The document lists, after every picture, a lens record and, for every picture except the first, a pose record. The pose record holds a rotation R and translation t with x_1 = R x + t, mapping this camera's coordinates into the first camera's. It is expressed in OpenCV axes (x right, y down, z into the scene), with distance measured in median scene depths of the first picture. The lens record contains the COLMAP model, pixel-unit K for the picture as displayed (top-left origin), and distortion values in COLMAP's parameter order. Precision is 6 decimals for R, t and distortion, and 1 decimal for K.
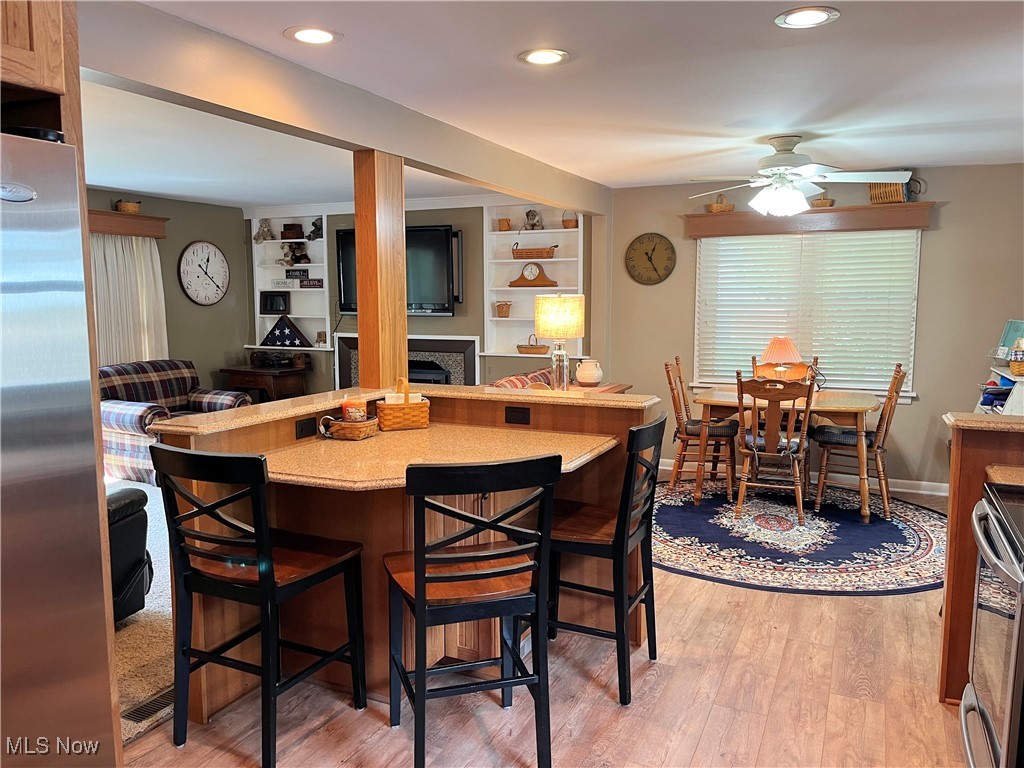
lens RADIAL K [[778.3, 0, 512.0], [0, 778.3, 384.0], [0, 0, 1]] dist [0.053132, -0.060421]
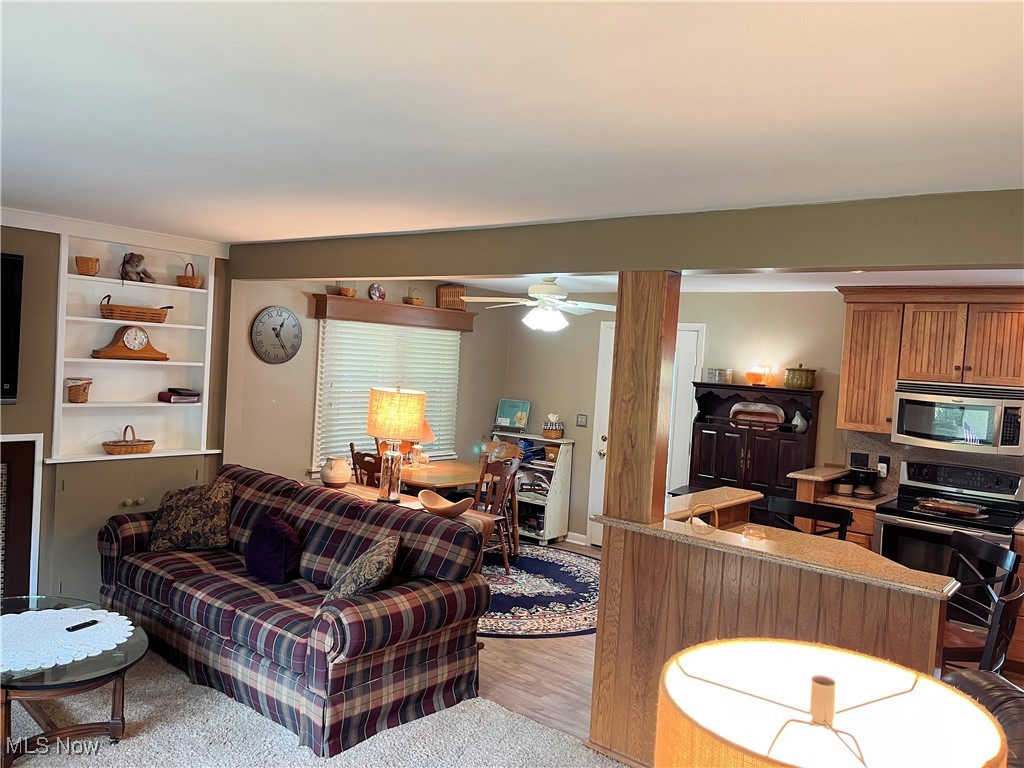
lens RADIAL K [[778.3, 0, 512.0], [0, 778.3, 384.0], [0, 0, 1]] dist [0.053132, -0.060421]
pose [[0.239119, -0.016730, 0.970846, -0.646816], [0.043773, 0.999021, 0.006434, -0.101050], [-0.970003, 0.040958, 0.239617, 0.539868]]
